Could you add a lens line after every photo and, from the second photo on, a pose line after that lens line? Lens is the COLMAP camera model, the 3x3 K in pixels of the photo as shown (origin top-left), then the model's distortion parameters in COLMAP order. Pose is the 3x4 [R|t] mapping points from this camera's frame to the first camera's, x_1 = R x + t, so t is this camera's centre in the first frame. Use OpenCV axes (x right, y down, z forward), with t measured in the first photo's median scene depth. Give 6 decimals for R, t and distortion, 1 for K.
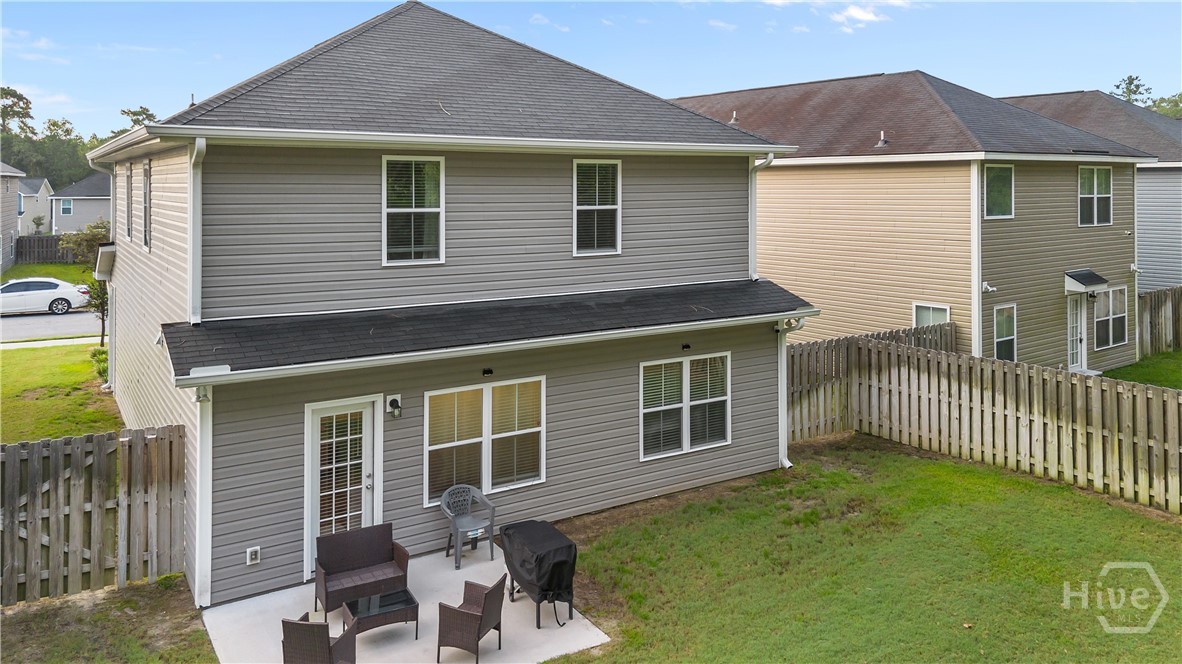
lens RADIAL K [[862.7, 0, 624.5], [0, 862.7, 368.6], [0, 0, 1]] dist [0.128483, -0.217586]
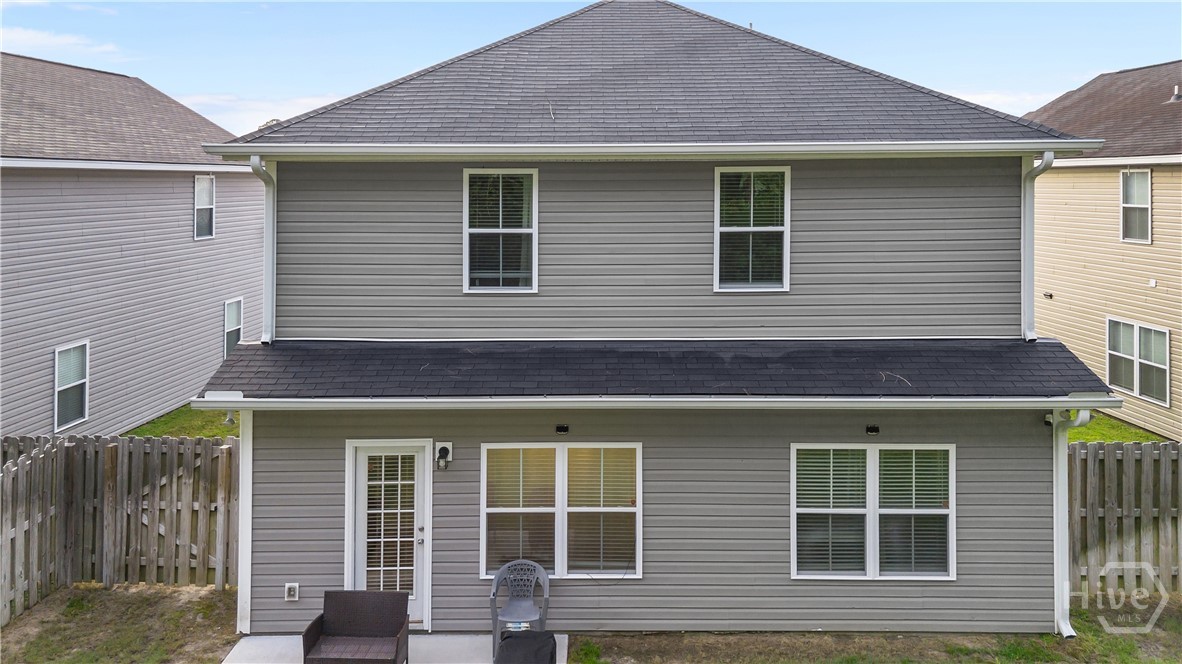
lens RADIAL K [[853.4, 0, 591.0], [0, 853.4, 332.0], [0, 0, 1]] dist [0.062184, -0.060754]
pose [[0.832838, 0.086188, -0.546766, 0.294989], [-0.112844, 0.993495, -0.015278, -0.077671], [0.541892, 0.074424, 0.837146, 0.341632]]
